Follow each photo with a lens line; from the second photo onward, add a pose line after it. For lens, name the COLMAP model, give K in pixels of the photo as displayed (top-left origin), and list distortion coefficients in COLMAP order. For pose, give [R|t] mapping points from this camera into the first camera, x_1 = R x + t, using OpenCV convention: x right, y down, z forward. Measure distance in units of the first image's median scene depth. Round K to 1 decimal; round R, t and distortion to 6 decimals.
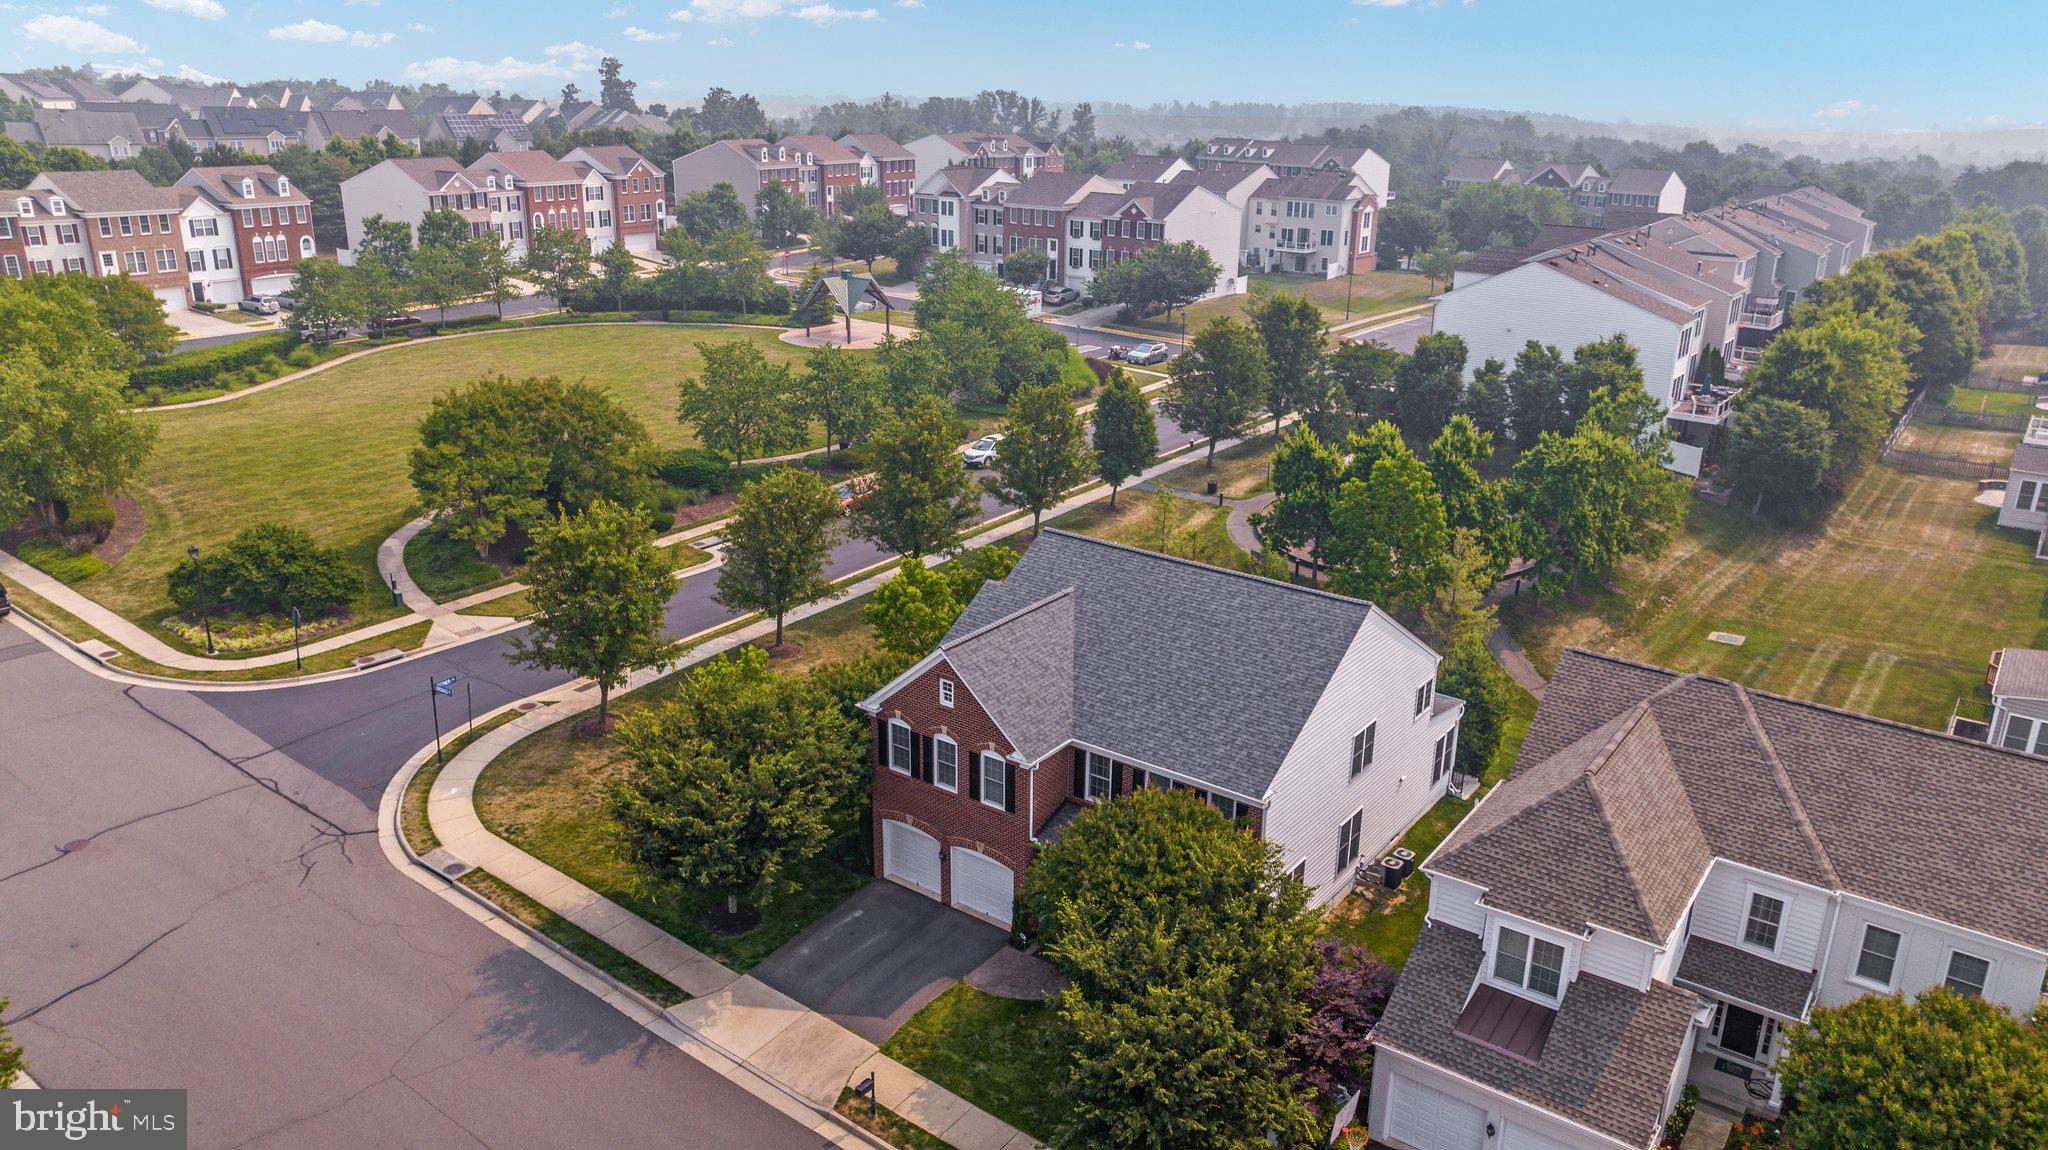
lens RADIAL K [[1438.2, 0, 1024.0], [0, 1438.2, 575.0], [0, 0, 1]] dist [-0.024528, 0.007616]
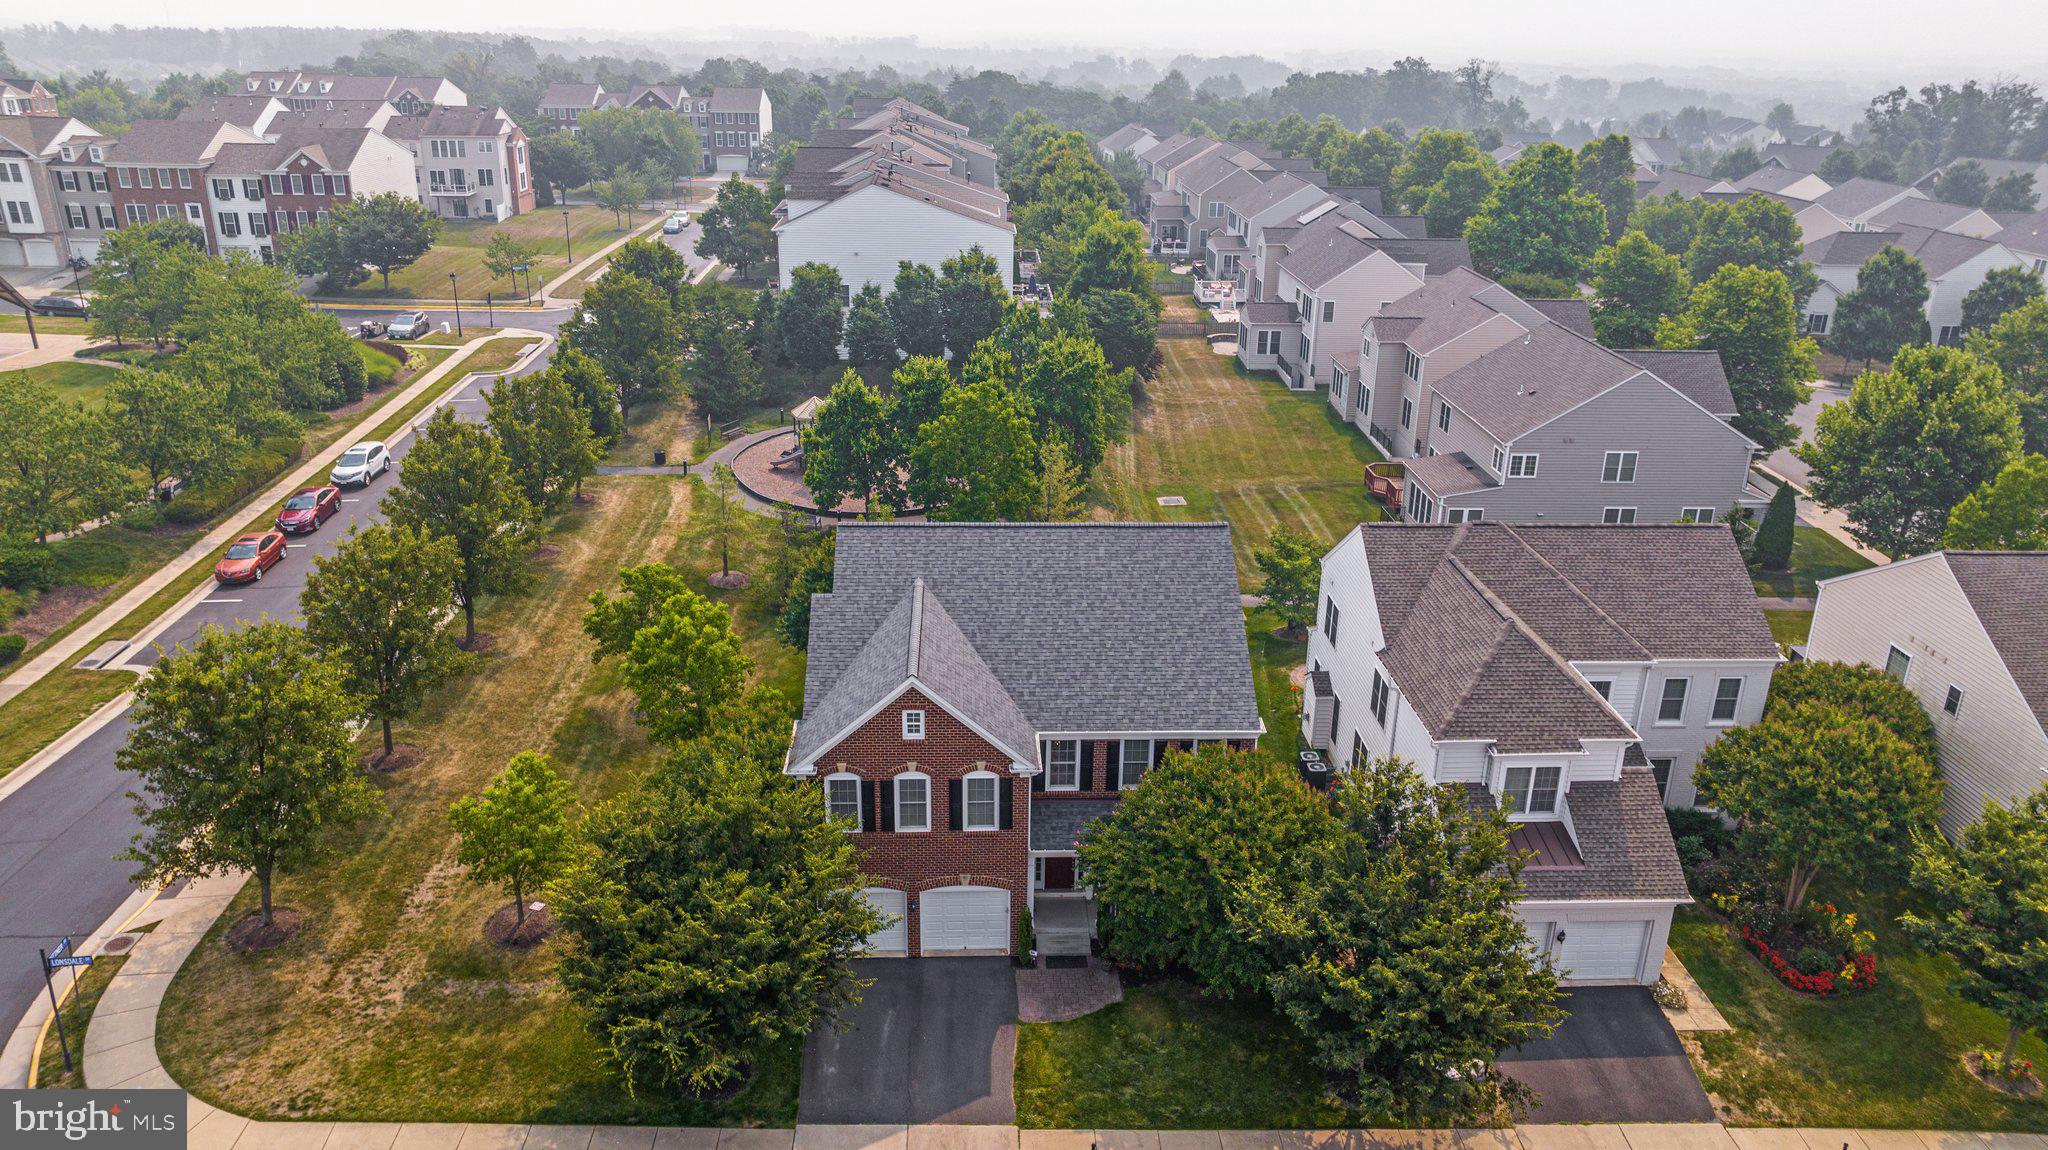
lens RADIAL K [[1452.1, 0, 1026.3], [0, 1452.1, 556.9], [0, 0, 1]] dist [-0.030164, 0.036291]
pose [[0.777069, -0.224569, 0.587990, -0.462371], [0.203380, 0.973658, 0.103086, -0.088190], [-0.595651, 0.039480, 0.802272, 0.225422]]
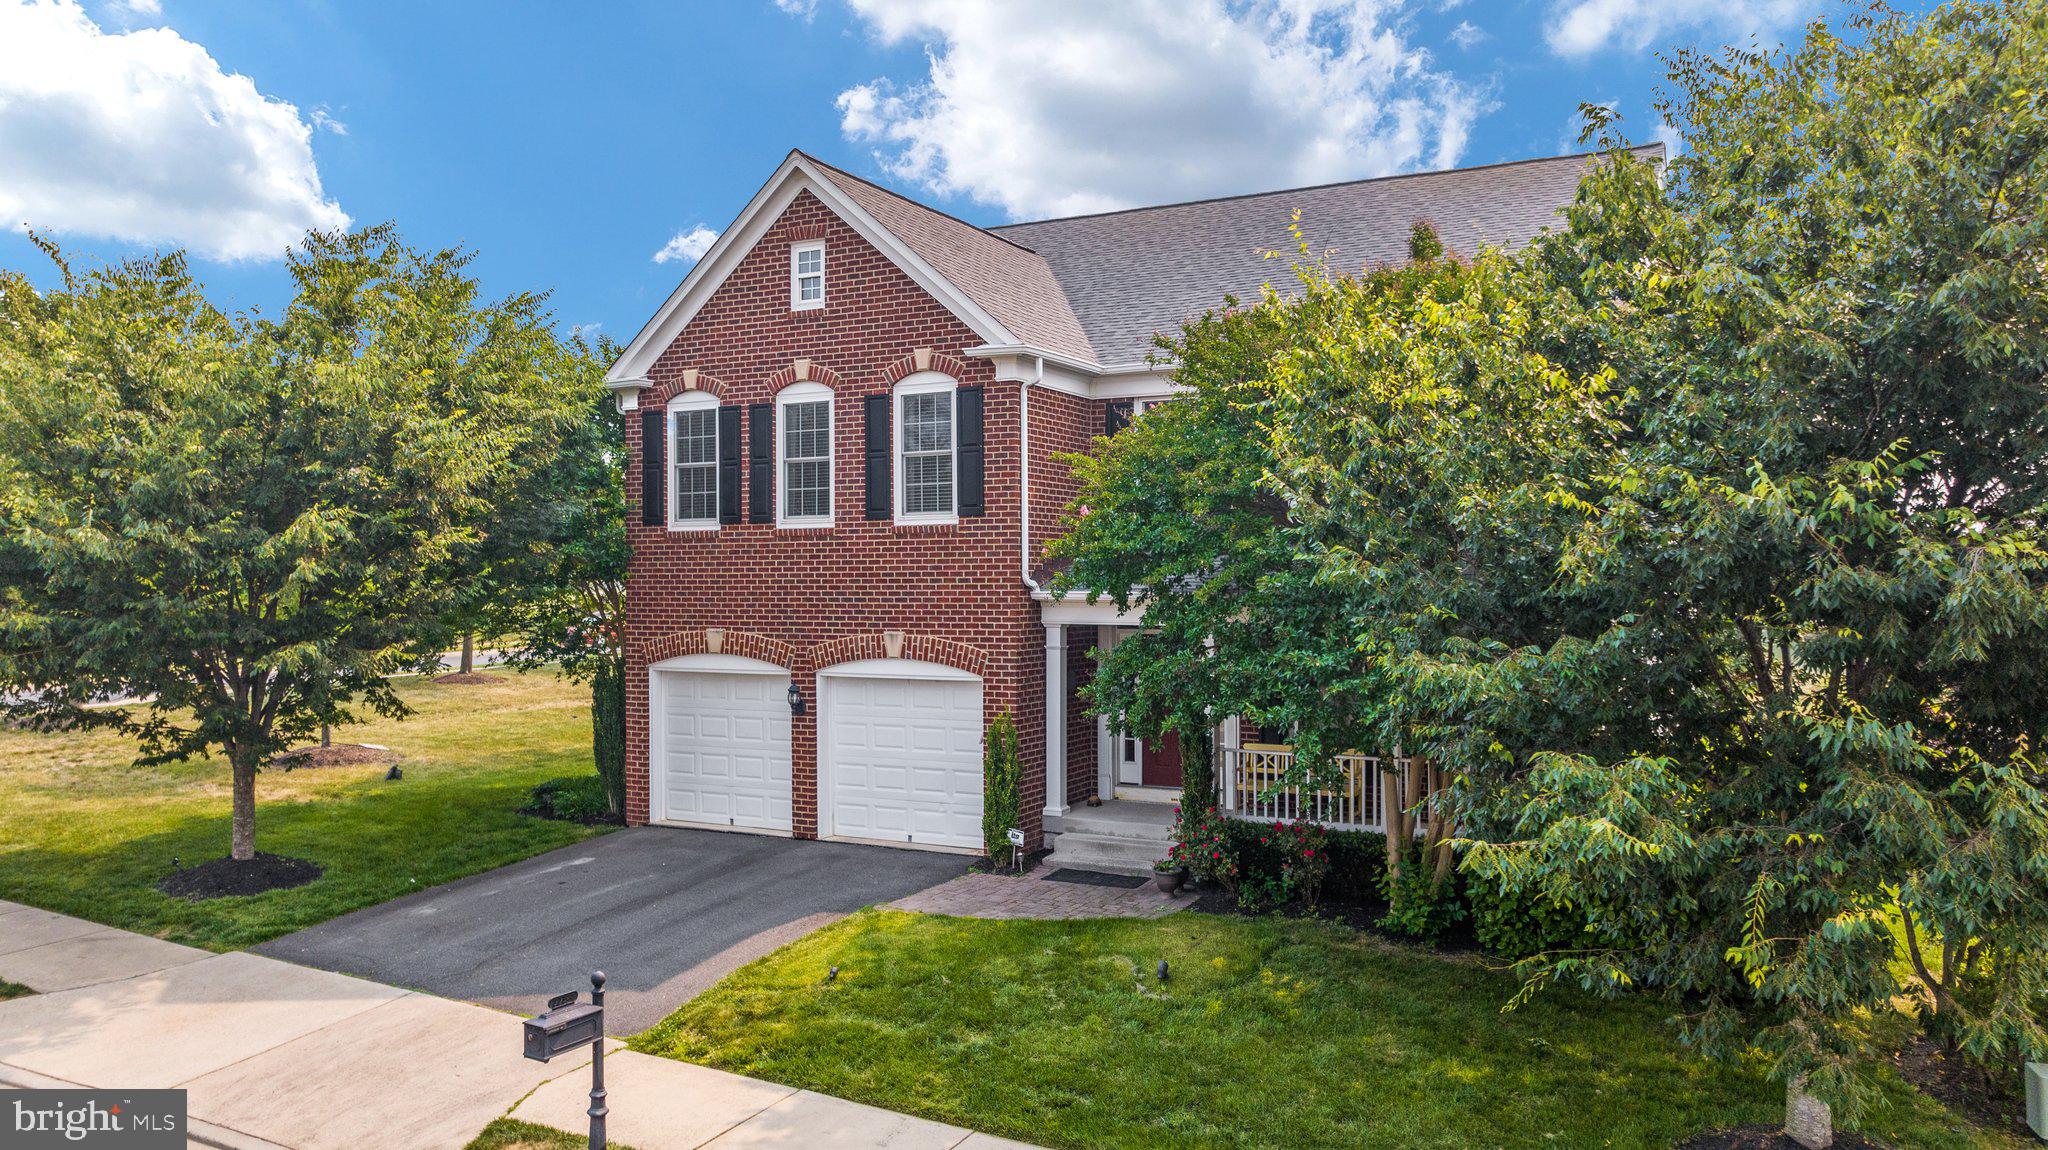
lens RADIAL K [[1476.3, 0, 1024.0], [0, 1476.3, 575.0], [0, 0, 1]] dist [-0.005676, 0.001498]
pose [[0.988495, -0.016395, 0.150365, -0.053542], [0.065137, 0.943349, -0.325346, 0.292529], [-0.136513, 0.331397, 0.933563, 0.562049]]
